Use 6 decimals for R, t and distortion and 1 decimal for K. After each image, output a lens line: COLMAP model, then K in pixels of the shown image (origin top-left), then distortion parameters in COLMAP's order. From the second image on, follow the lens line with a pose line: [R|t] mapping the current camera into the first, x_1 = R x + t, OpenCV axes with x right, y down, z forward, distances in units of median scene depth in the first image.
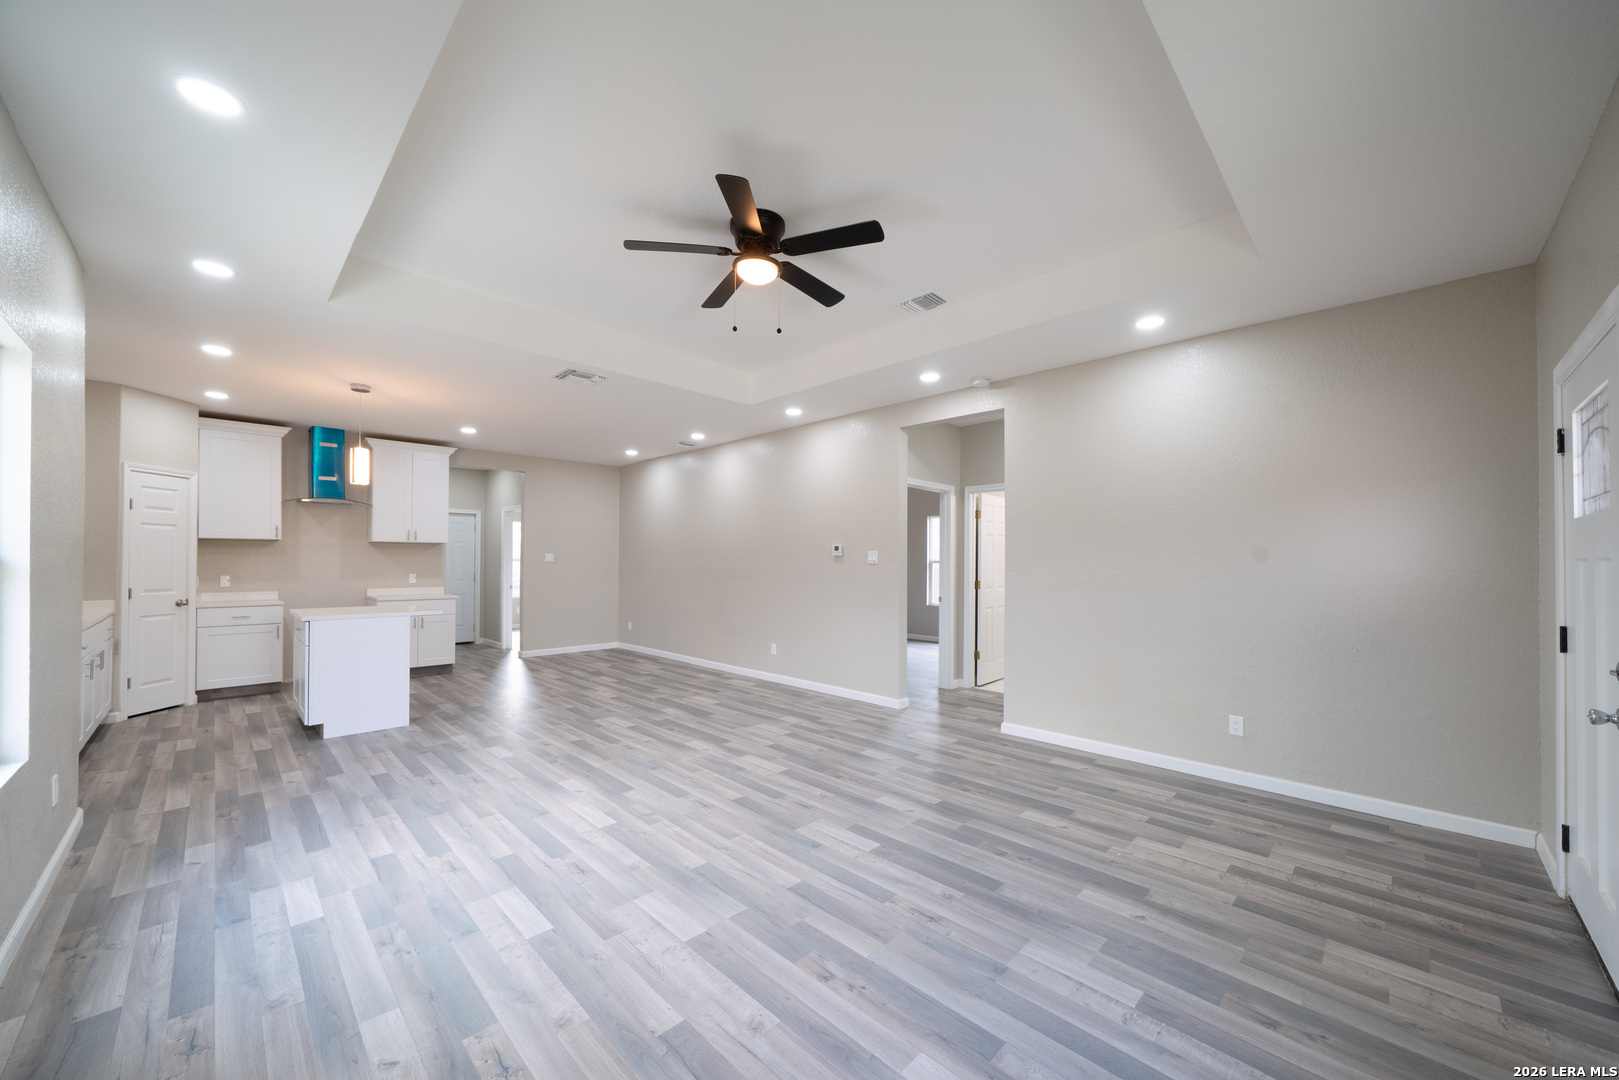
lens RADIAL K [[603.0, 0, 826.2], [0, 603.0, 551.7], [0, 0, 1]] dist [-0.007065, 0.000321]
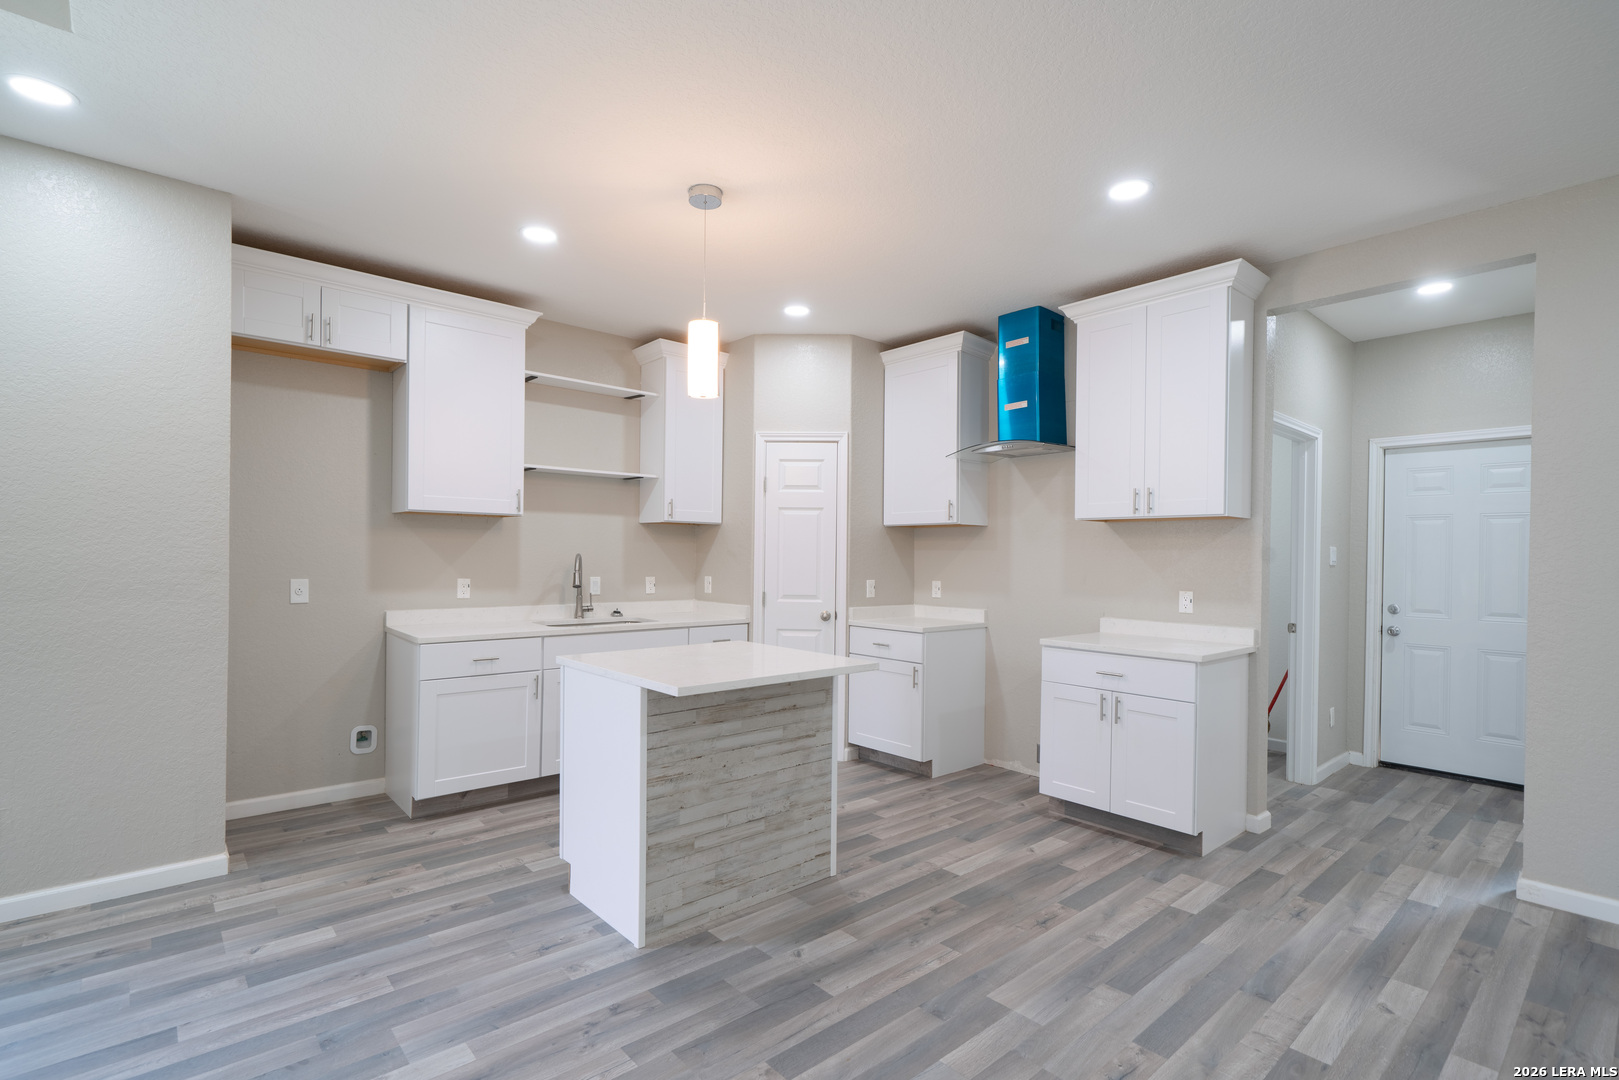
lens RADIAL K [[766.3, 0, 784.2], [0, 766.3, 554.7], [0, 0, 1]] dist [-0.000756, -0.000263]
pose [[-0.092914, -0.007367, -0.995647, -0.211986], [0.004818, 0.999958, -0.007848, 0.025908], [0.995662, -0.005527, -0.092875, 1.386706]]
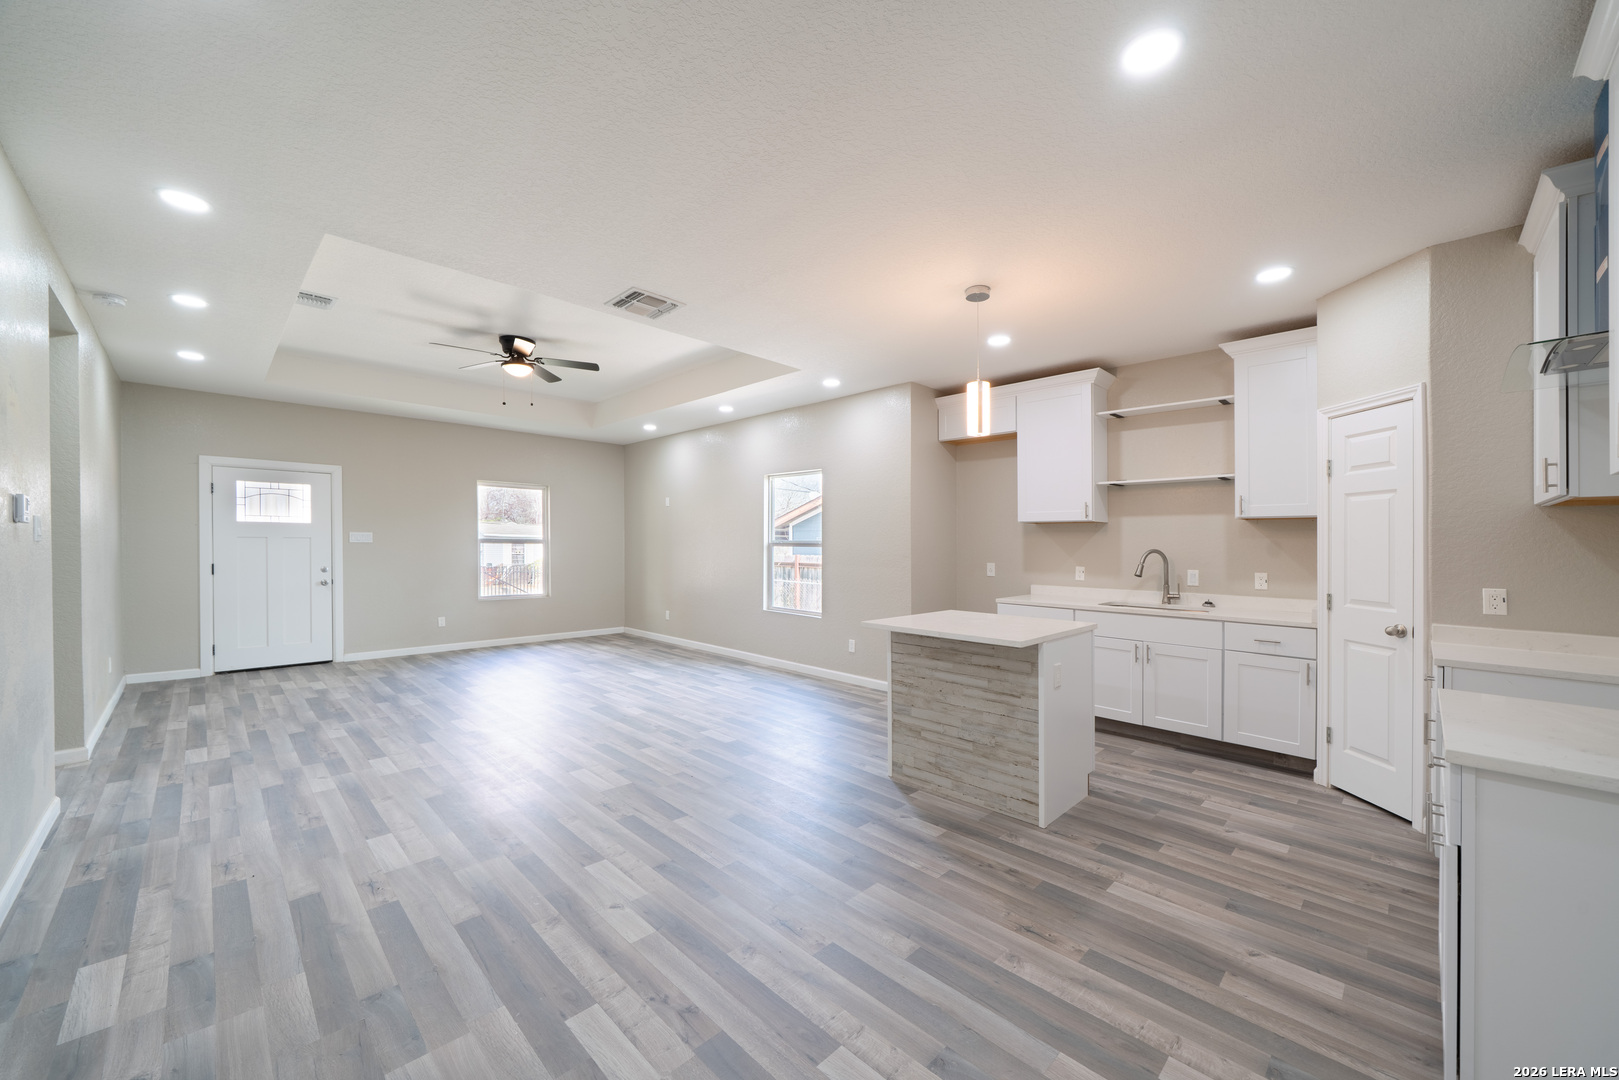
lens RADIAL K [[603.0, 0, 826.2], [0, 603.0, 551.7], [0, 0, 1]] dist [-0.007065, 0.000321]
pose [[-0.999867, -0.016168, -0.002235, -0.742539], [-0.016157, 0.999857, -0.004927, 0.032997], [0.002315, -0.004891, -0.999985, 2.069959]]
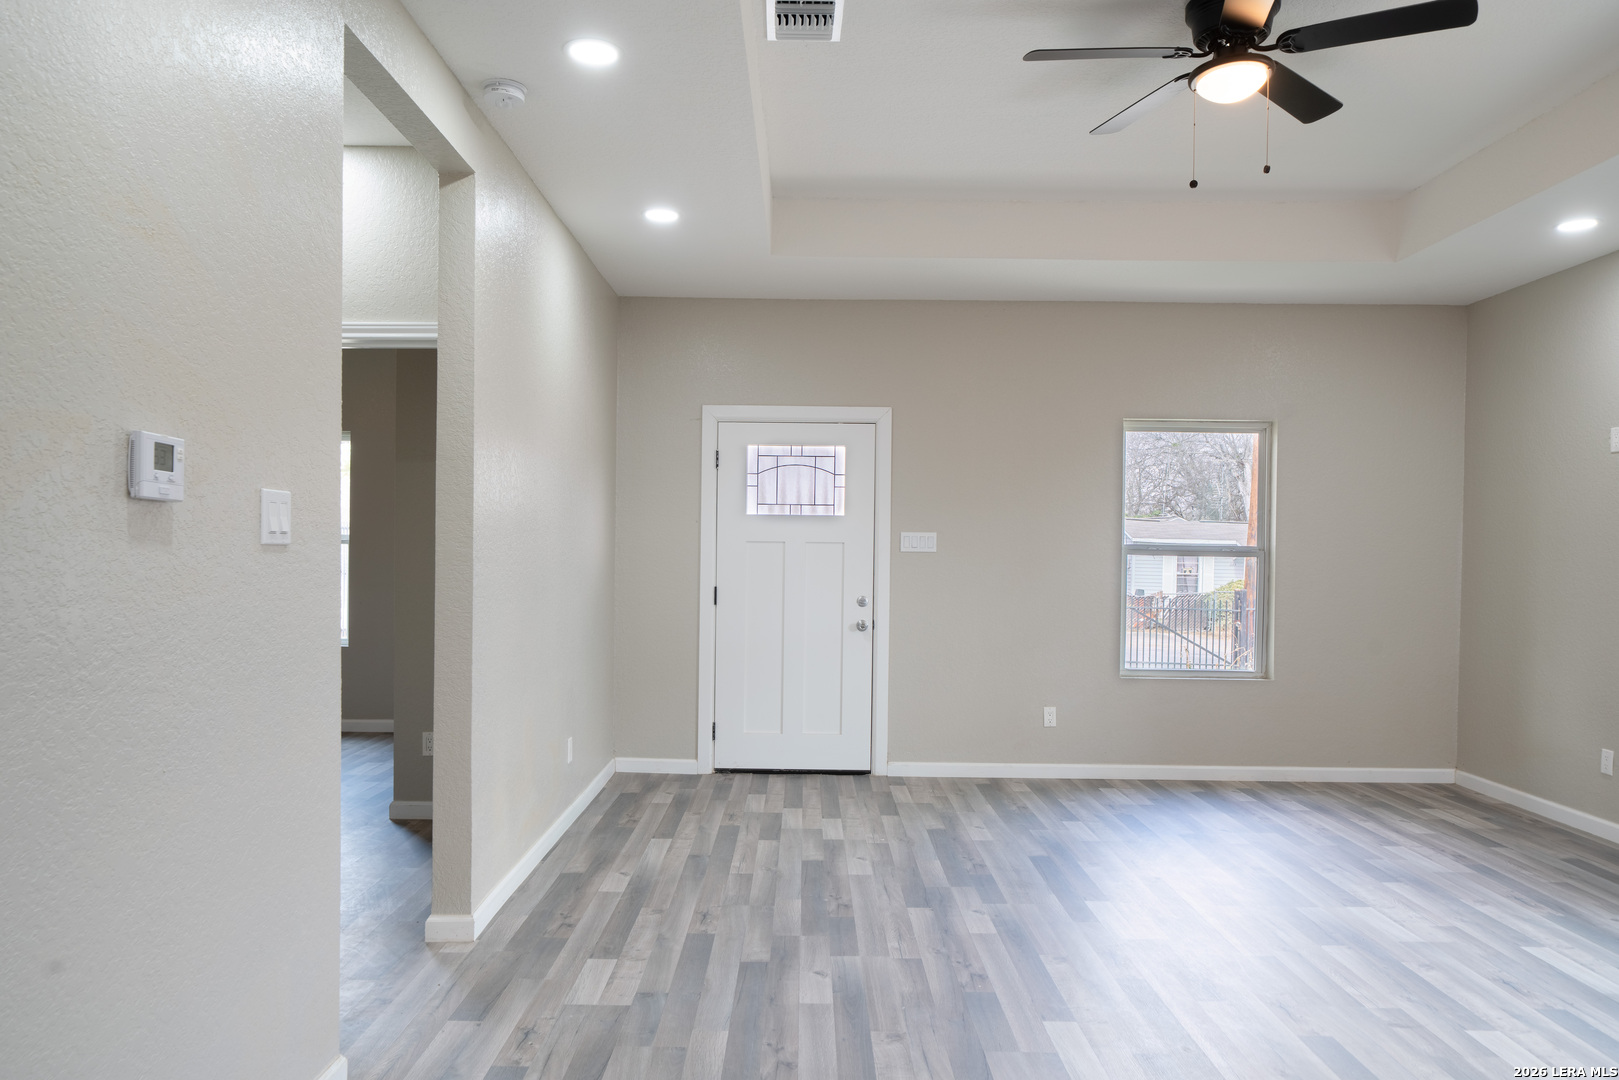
lens RADIAL K [[1104.5, 0, 804.3], [0, 1104.5, 574.1], [0, 0, 1]] dist [0.007982, 0.000645]
pose [[-0.693646, -0.033476, 0.719538, -0.487791], [-0.030542, 0.999388, 0.017053, 0.030664], [-0.719668, -0.010147, -0.694244, 1.619958]]
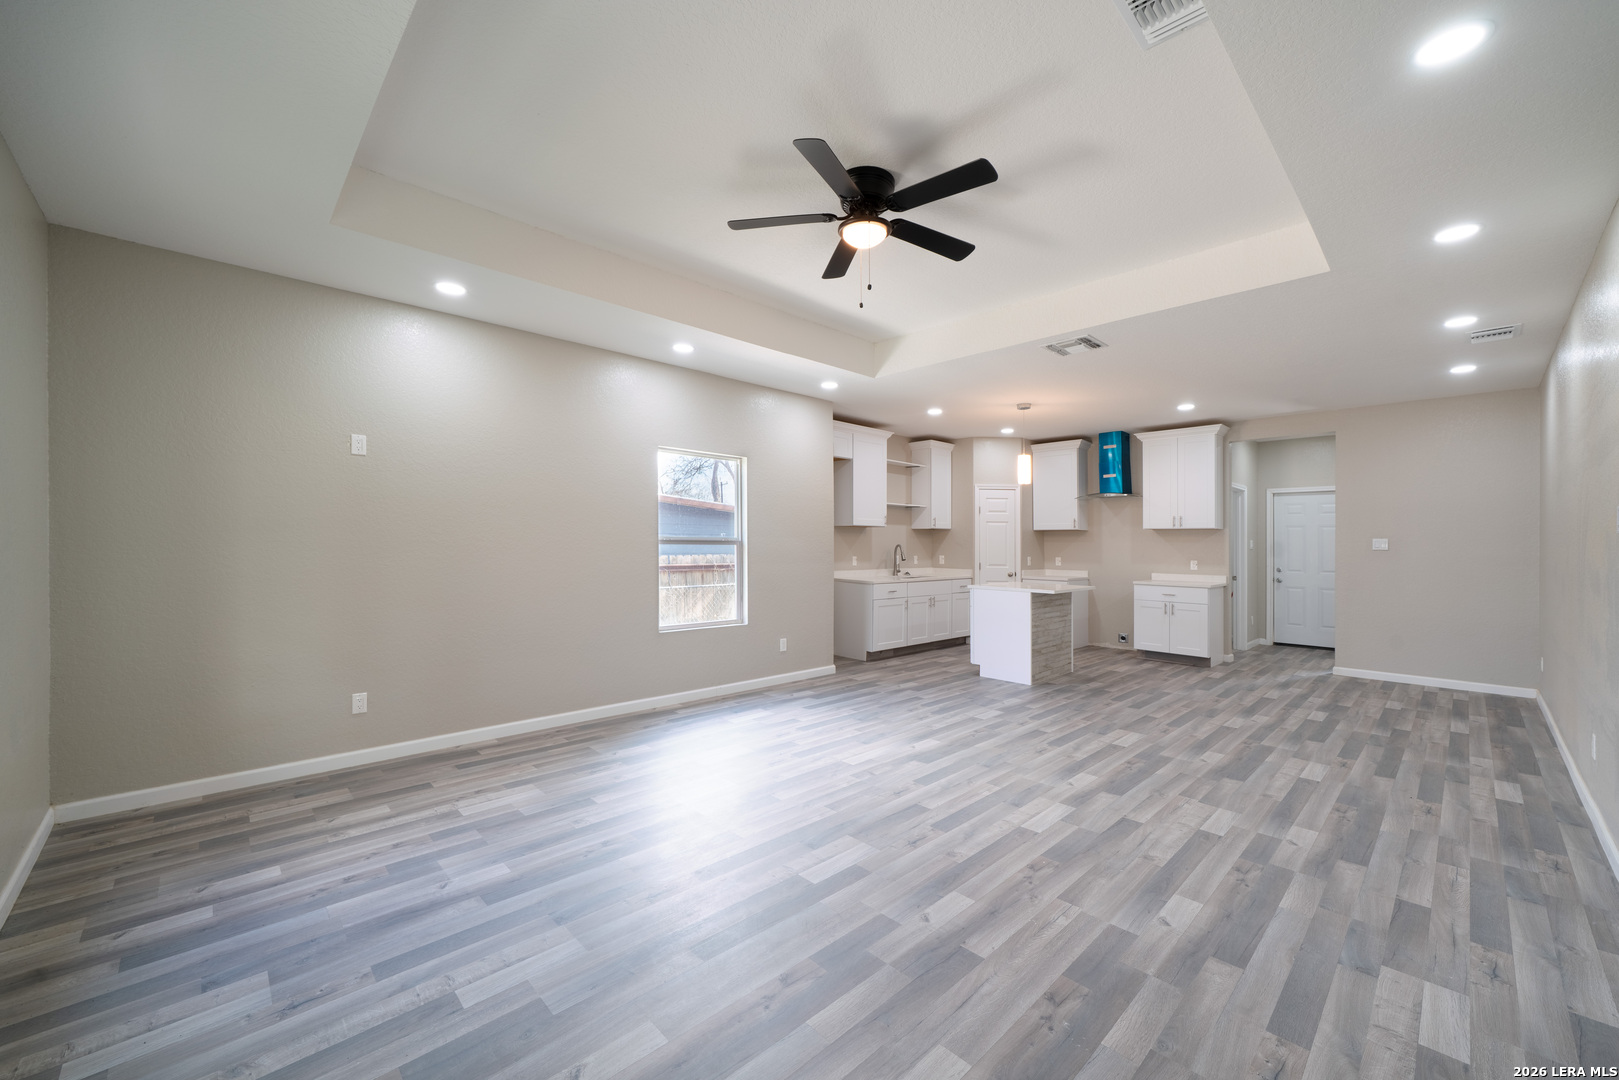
lens RADIAL K [[633.8, 0, 787.7], [0, 633.8, 533.2], [0, 0, 1]] dist [-0.001167, -0.000524]
pose [[-0.055835, -0.021018, -0.998219, 0.686343], [0.006936, 0.999746, -0.021438, 0.018653], [0.998416, -0.008121, -0.055675, 0.721040]]
